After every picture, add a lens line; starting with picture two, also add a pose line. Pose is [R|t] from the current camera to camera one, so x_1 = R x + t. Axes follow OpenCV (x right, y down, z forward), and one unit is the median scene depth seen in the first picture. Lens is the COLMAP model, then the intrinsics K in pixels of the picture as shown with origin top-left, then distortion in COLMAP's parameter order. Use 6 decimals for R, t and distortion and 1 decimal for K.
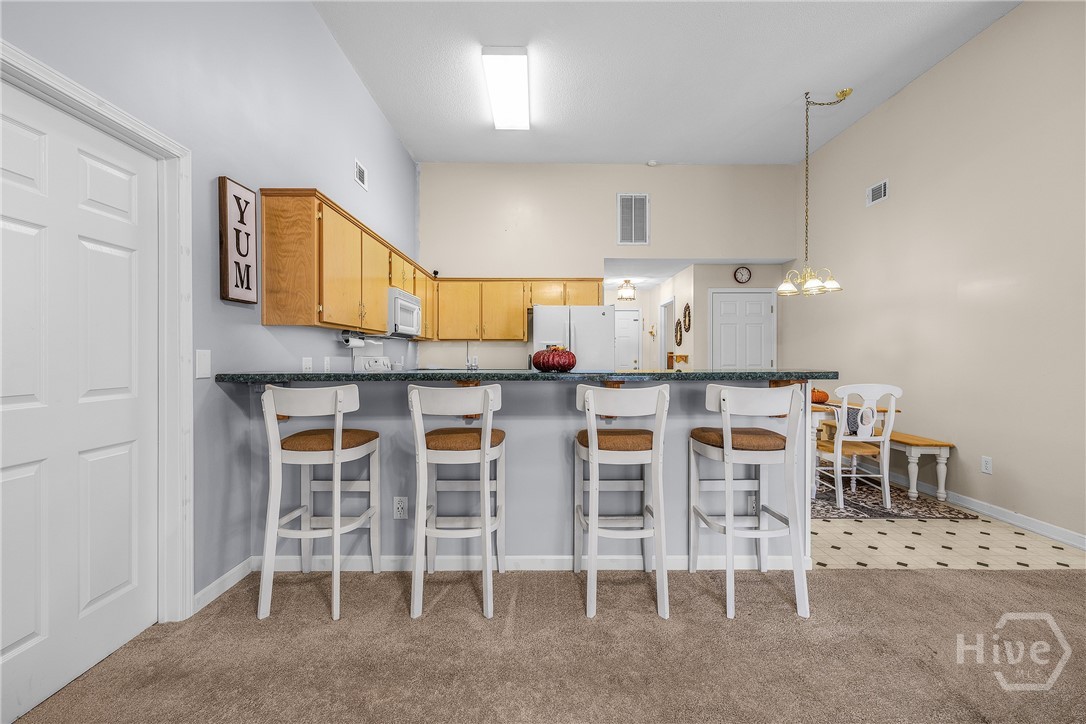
lens RADIAL K [[461.2, 0, 537.3], [0, 461.2, 356.0], [0, 0, 1]] dist [-0.000091, 0.000154]
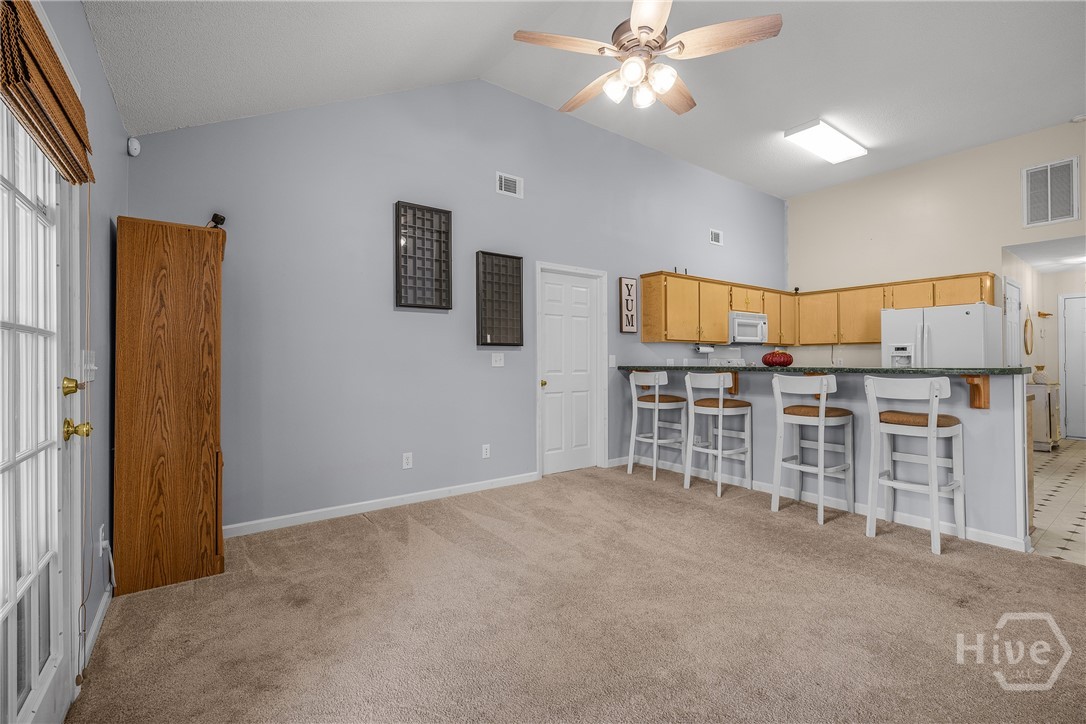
lens RADIAL K [[461.2, 0, 537.3], [0, 461.2, 356.0], [0, 0, 1]] dist [-0.000091, 0.000154]
pose [[0.581049, -0.009897, -0.813809, 0.762358], [0.002461, 0.999943, -0.010403, 0.010829], [0.813865, 0.004042, 0.581040, -0.526900]]
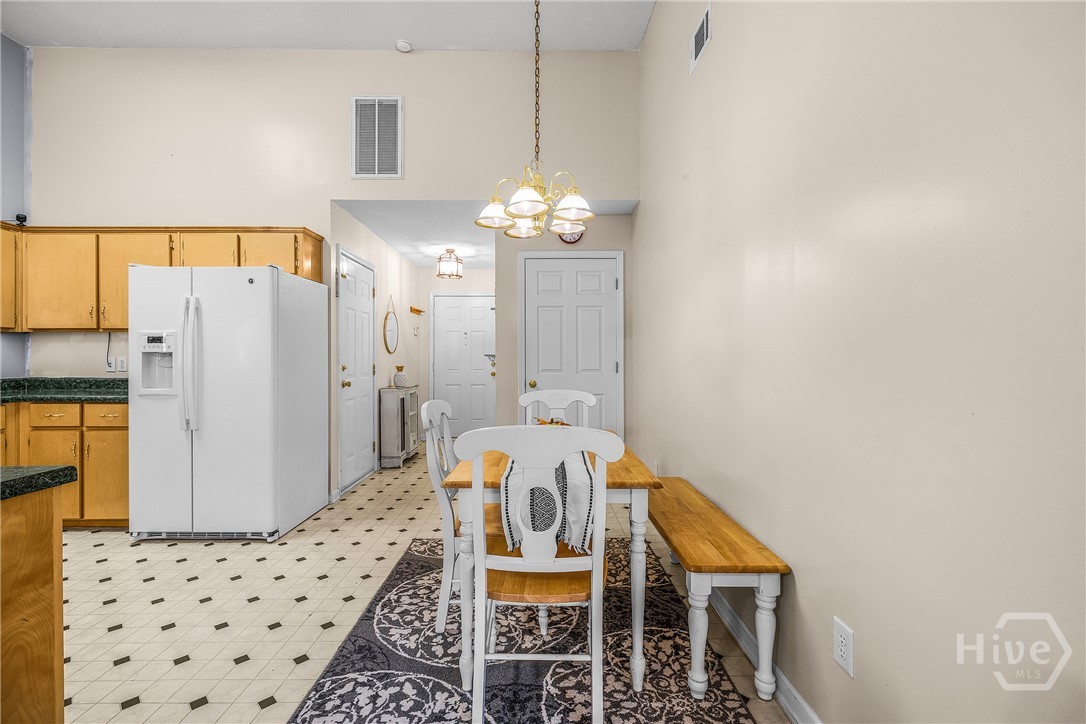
lens RADIAL K [[466.3, 0, 536.6], [0, 466.3, 359.1], [0, 0, 1]] dist [-0.002815, -0.000239]
pose [[0.999999, -0.000274, 0.001356, 0.932361], [0.000269, 0.999992, 0.003916, 0.004053], [-0.001357, -0.003916, 0.999991, 0.805435]]
